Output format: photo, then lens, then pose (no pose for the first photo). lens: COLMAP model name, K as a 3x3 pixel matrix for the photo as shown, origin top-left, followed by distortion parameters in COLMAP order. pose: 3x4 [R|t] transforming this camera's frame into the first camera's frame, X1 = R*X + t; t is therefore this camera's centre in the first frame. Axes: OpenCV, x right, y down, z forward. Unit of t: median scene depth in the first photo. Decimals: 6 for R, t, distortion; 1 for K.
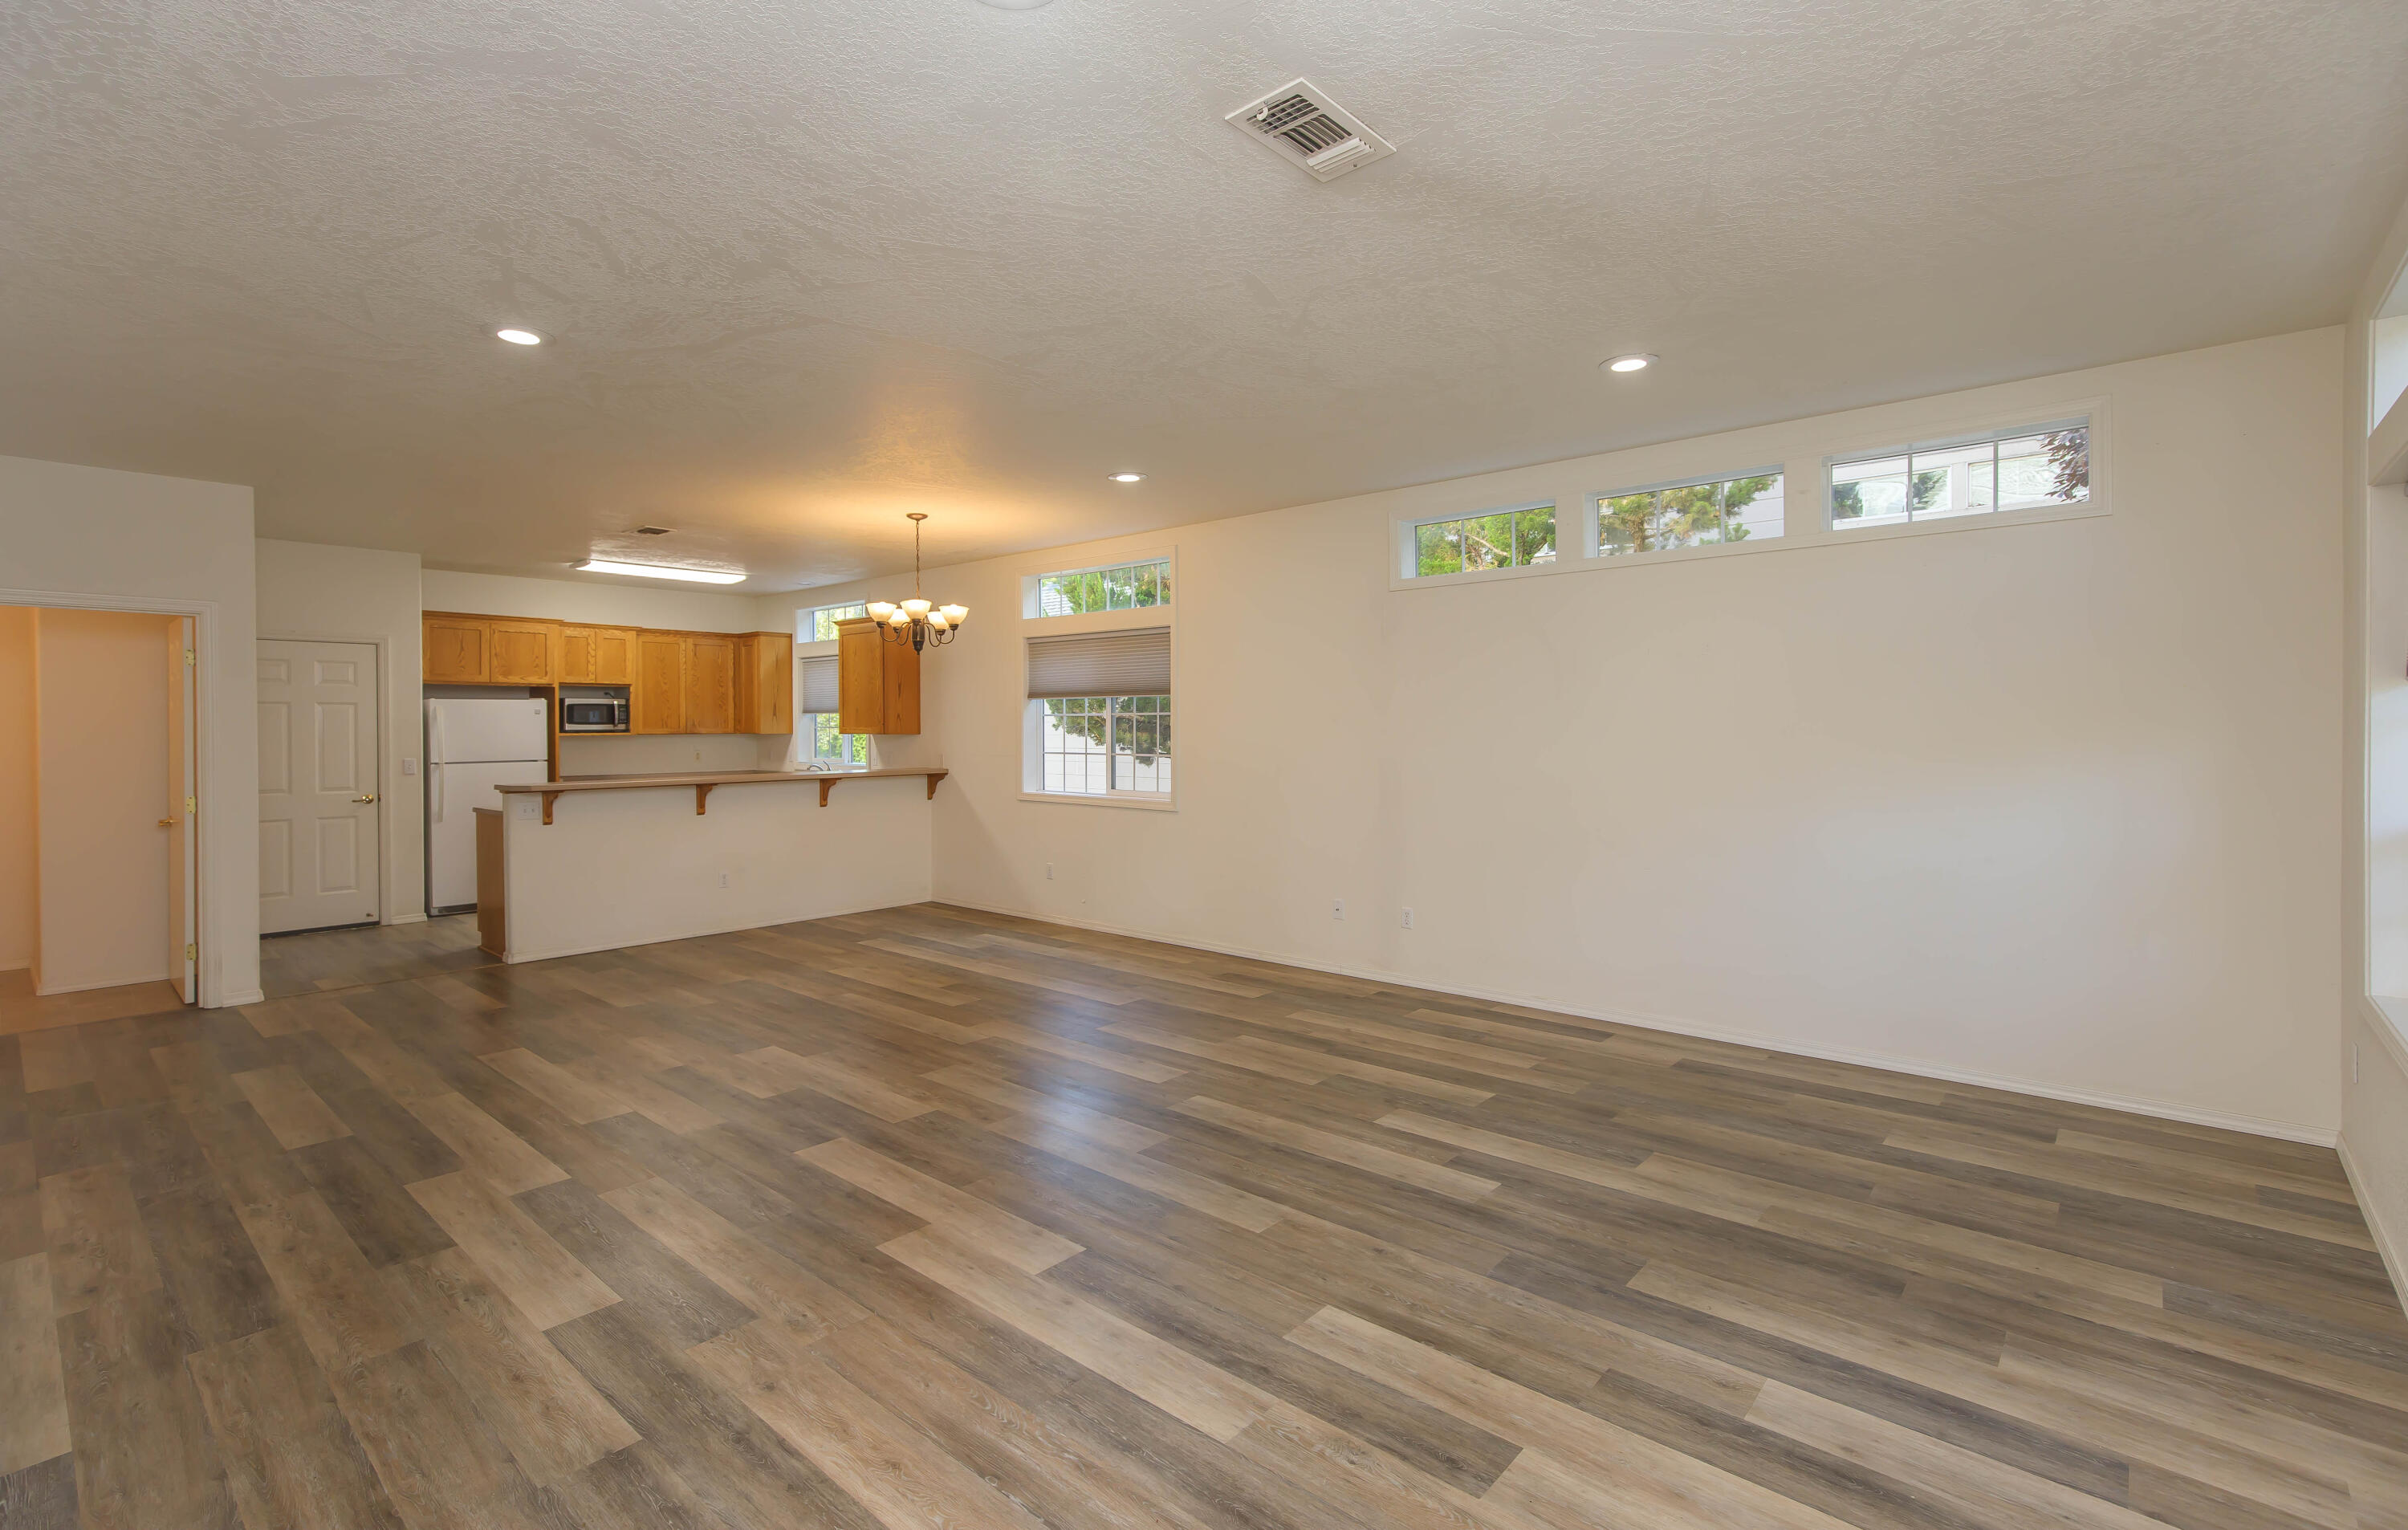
lens RADIAL K [[1080.8, 0, 1220.1], [0, 1080.8, 740.1], [0, 0, 1]] dist [0.001040, 0.000386]
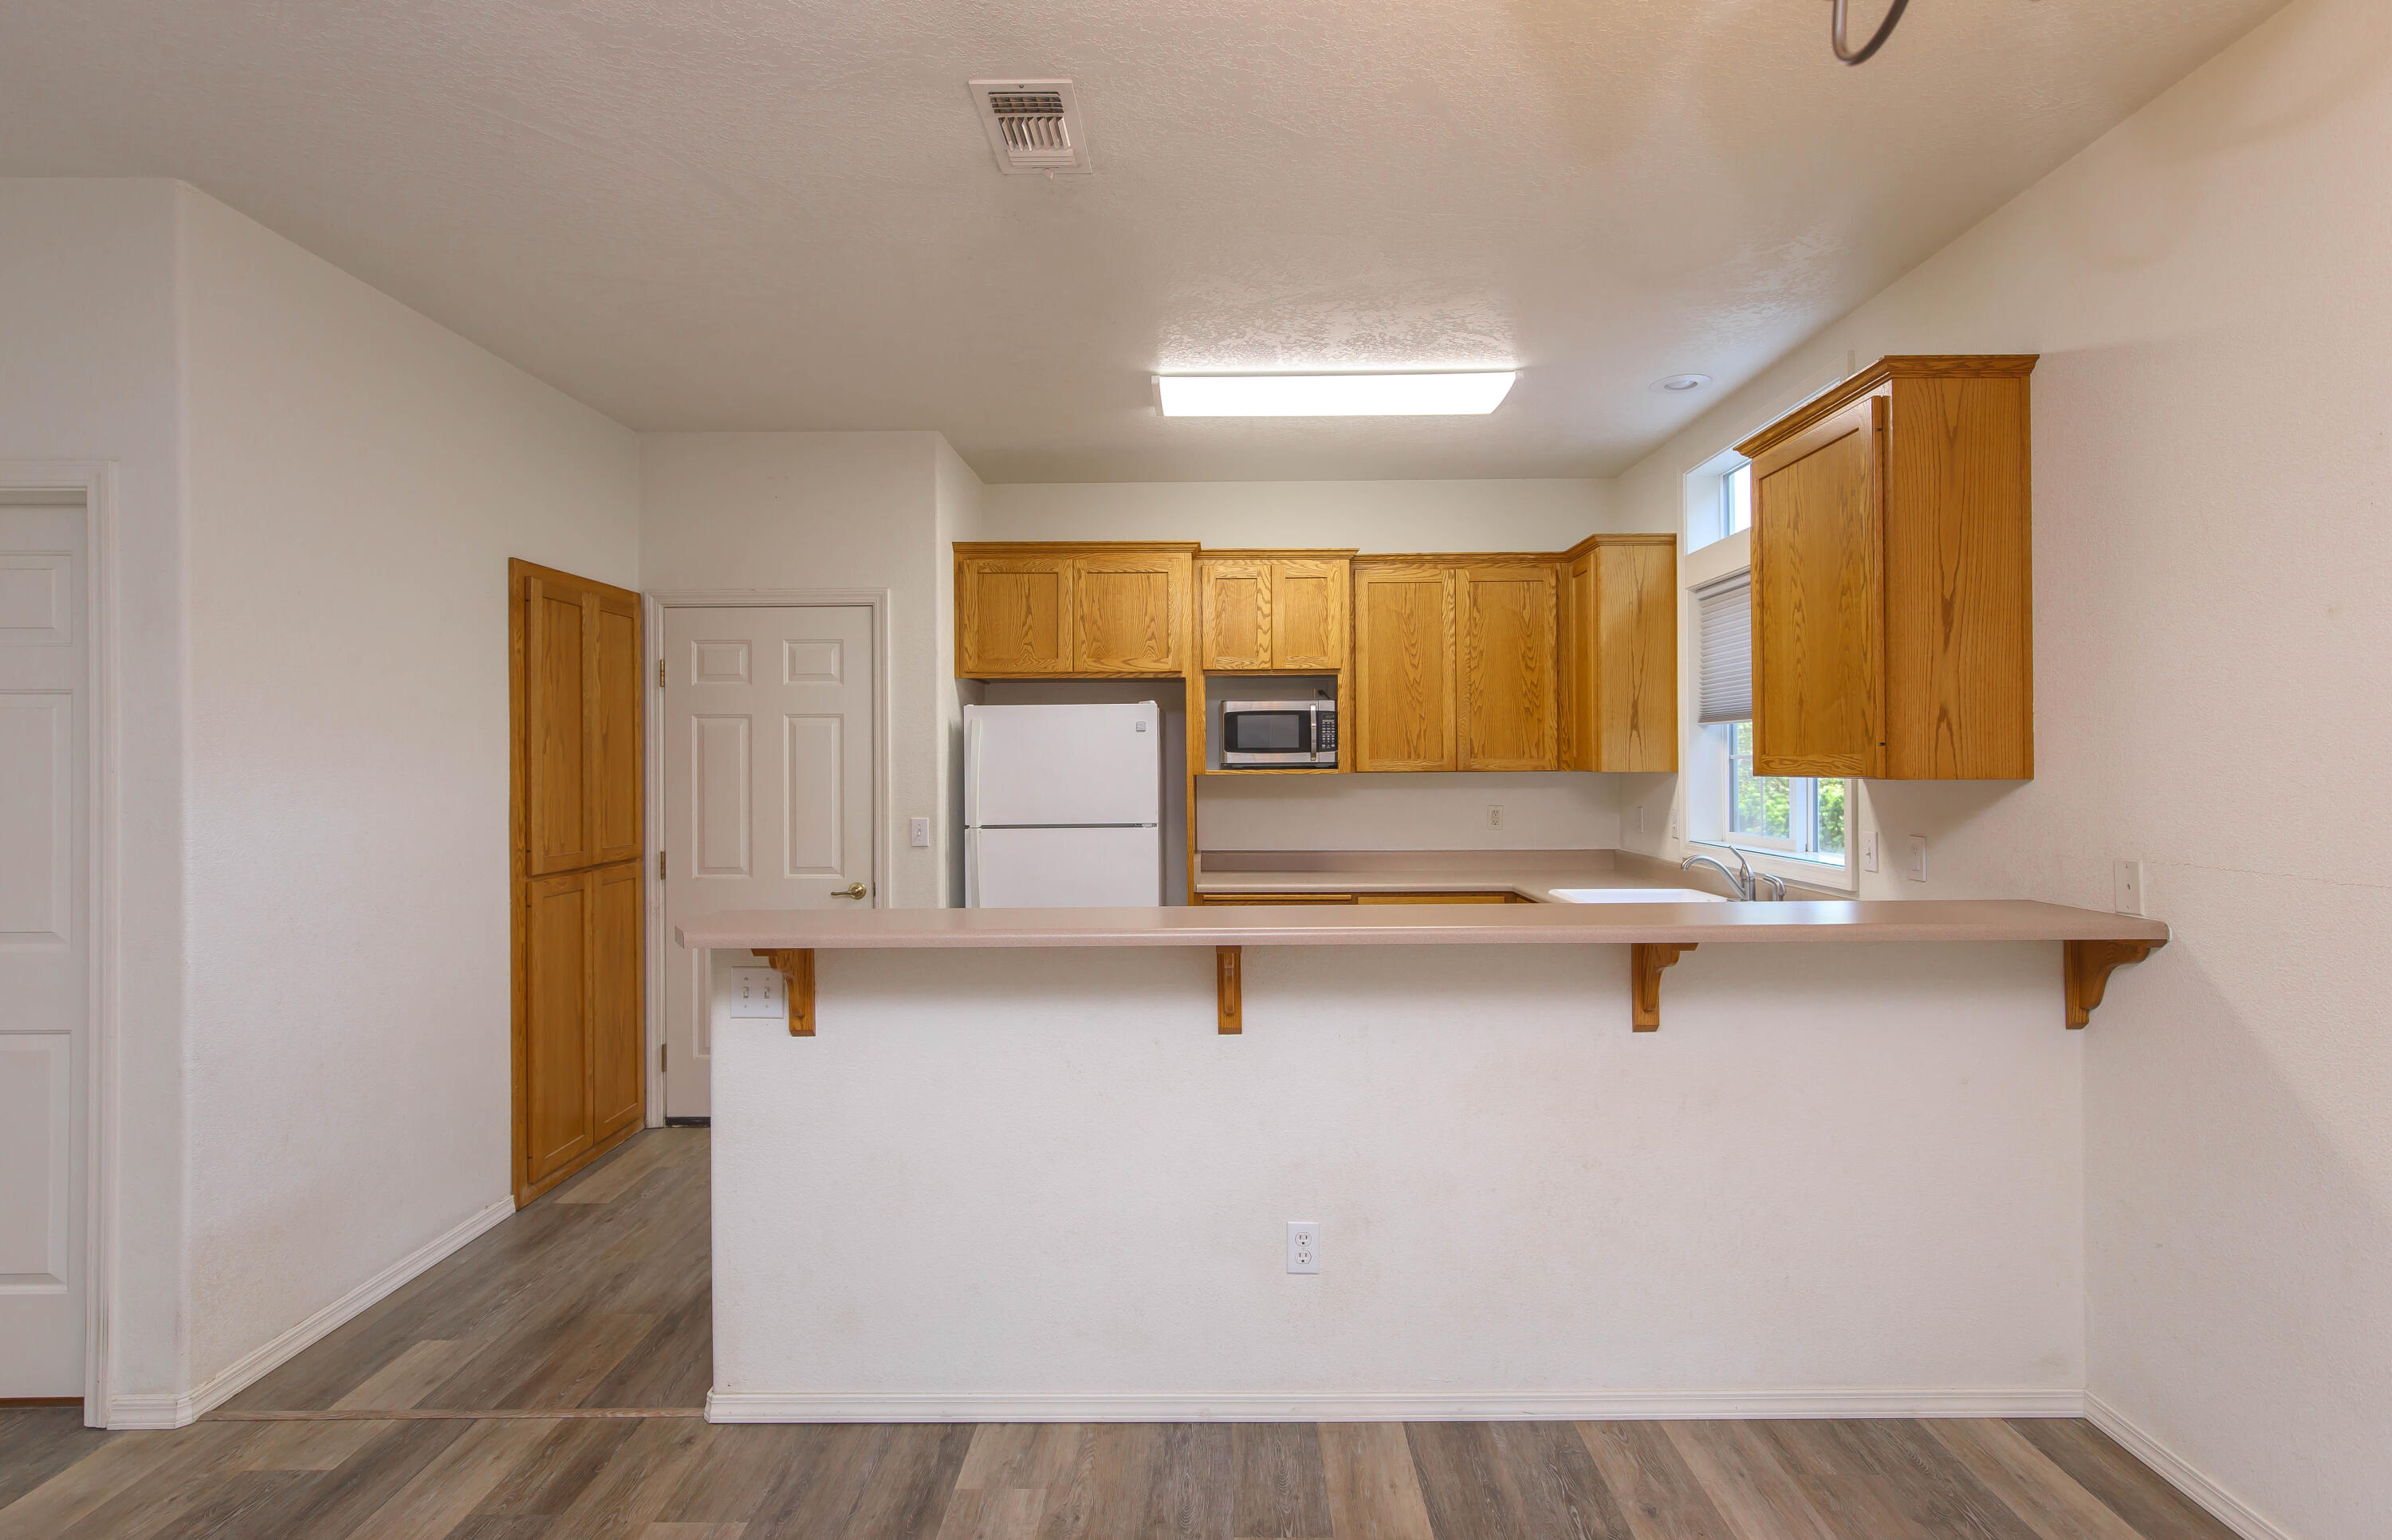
lens RADIAL K [[1212.0, 0, 1220.5], [0, 1212.0, 765.7], [0, 0, 1]] dist [-0.002328, -0.000178]
pose [[0.655657, 0.001248, -0.755058, -0.372323], [-0.006198, 0.999974, -0.003729, -0.013045], [0.755034, 0.007125, 0.655647, 1.328248]]
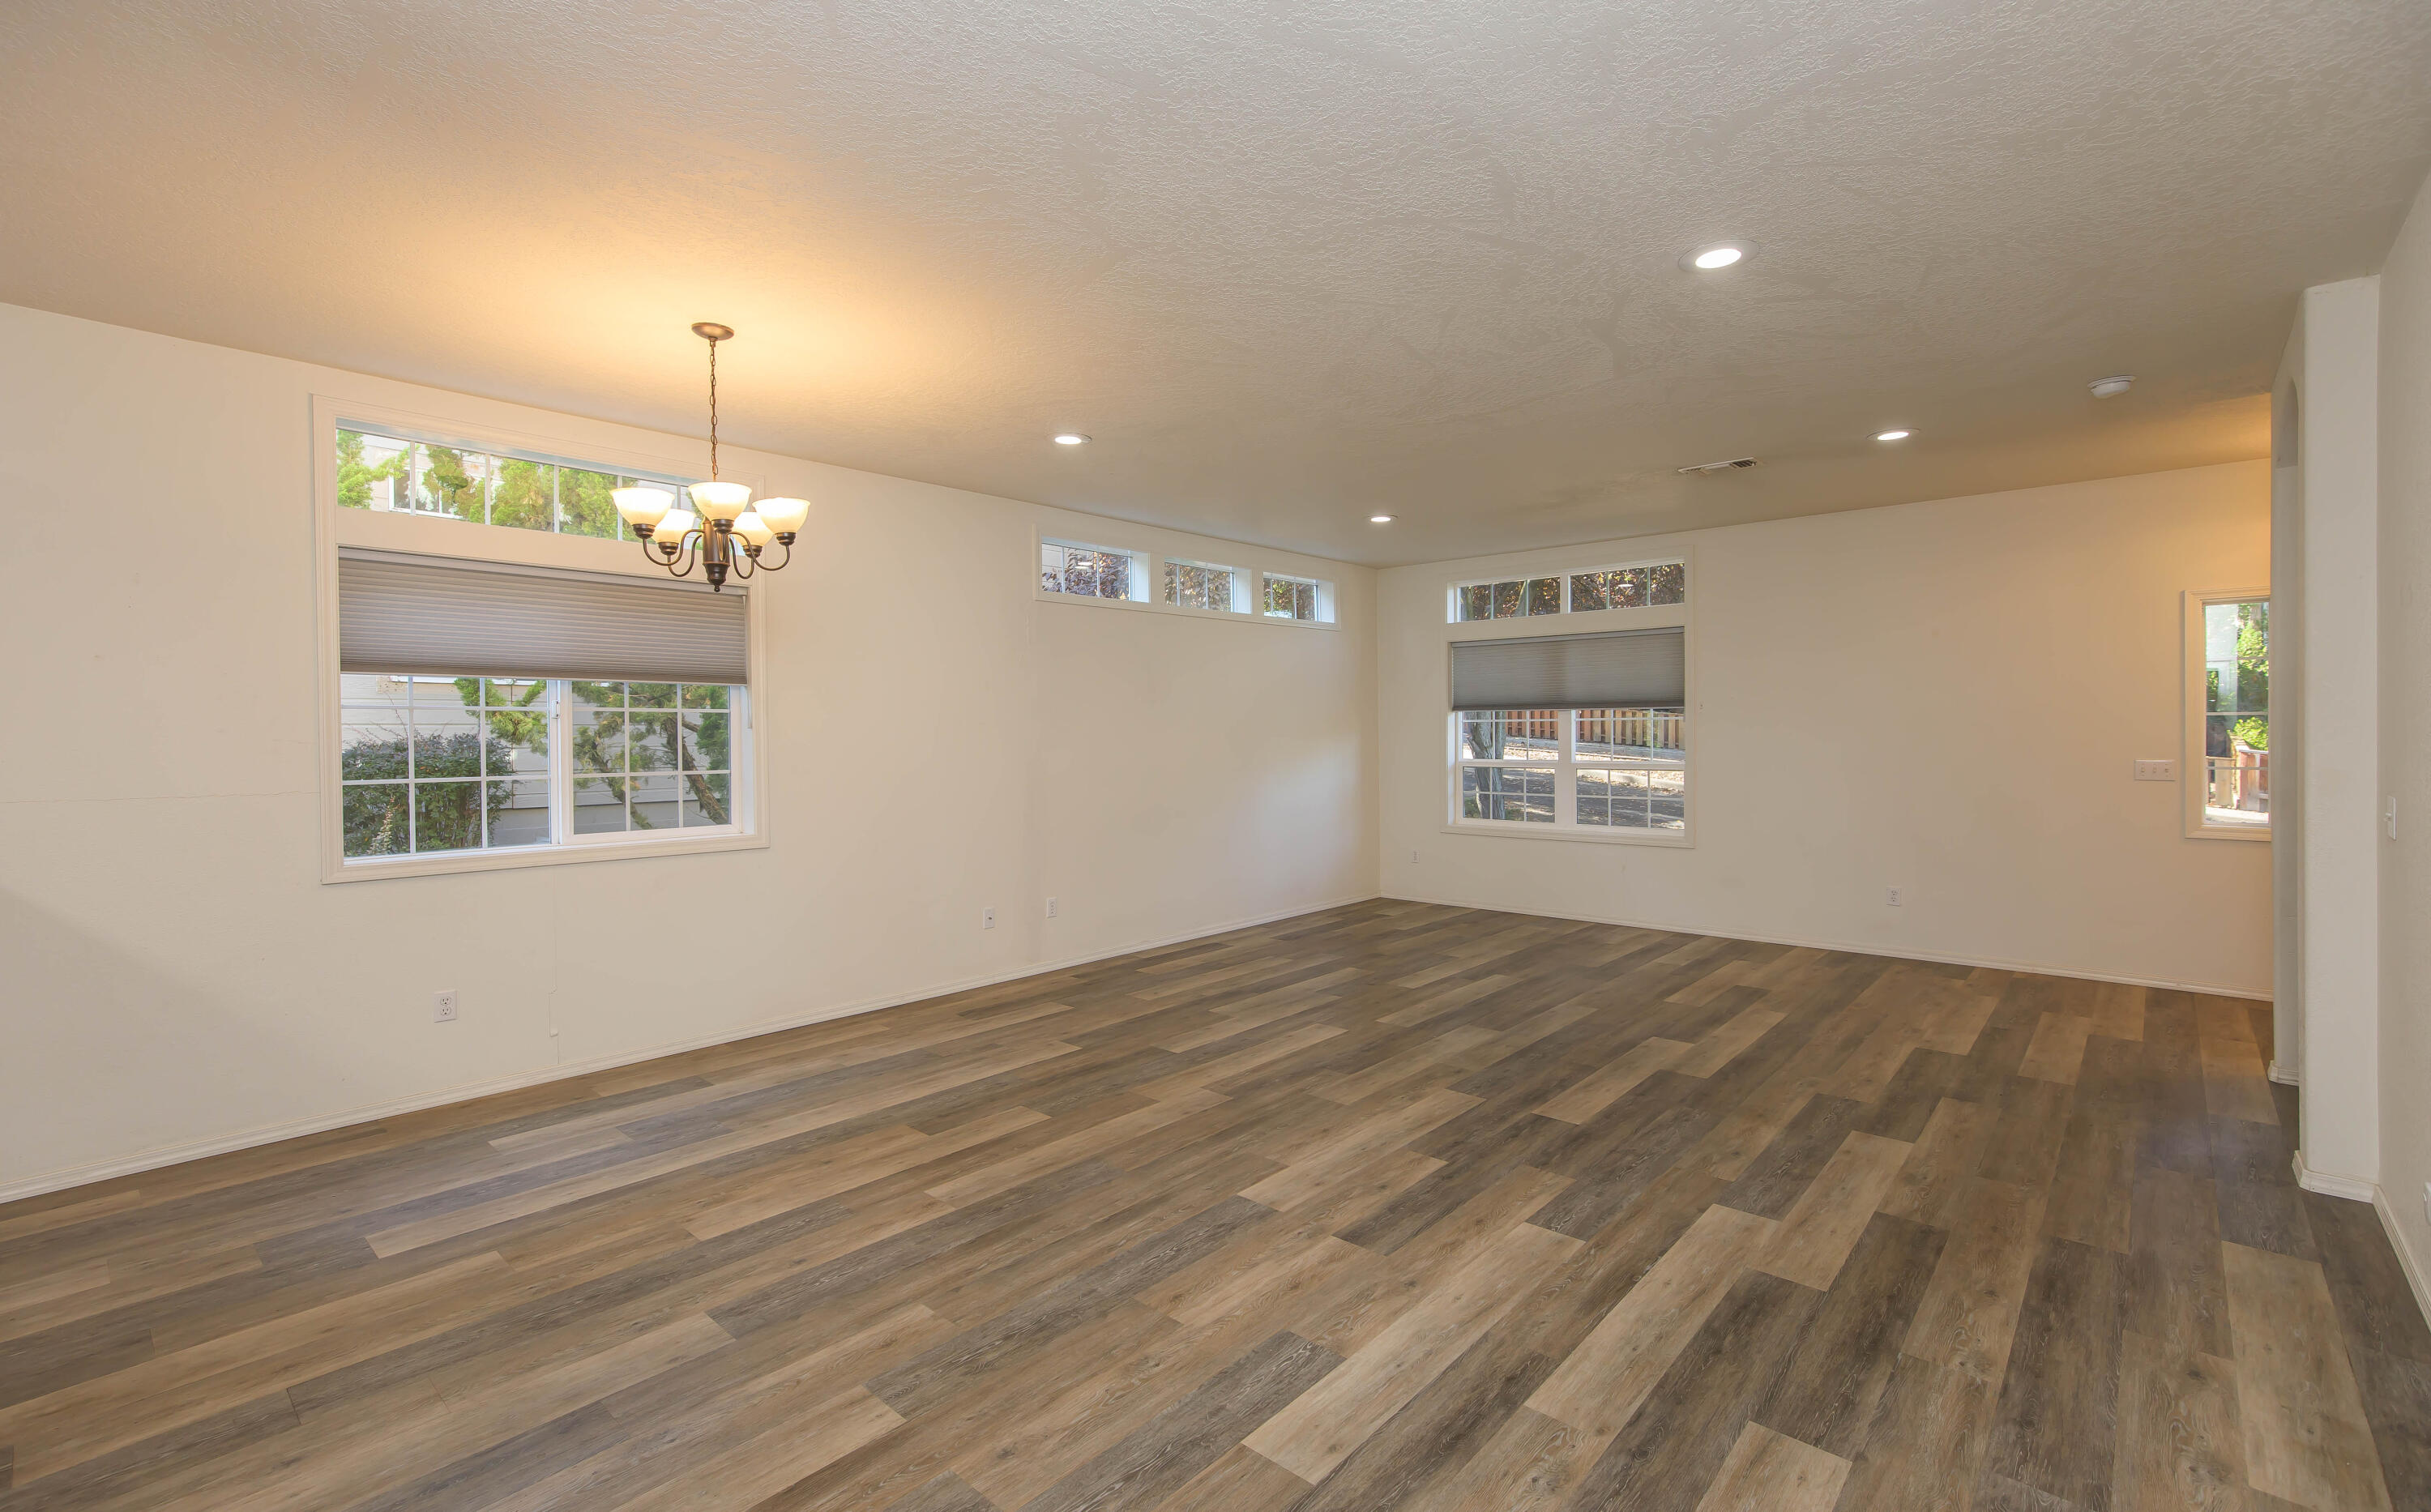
lens RADIAL K [[1078.0, 0, 1201.9], [0, 1078.0, 747.1], [0, 0, 1]] dist [-0.010862, -0.000044]
pose [[0.016225, -0.008684, 0.999831, -1.229856], [0.020422, 0.999757, 0.008352, -0.000609], [-0.999660, 0.020283, 0.016398, 1.145583]]
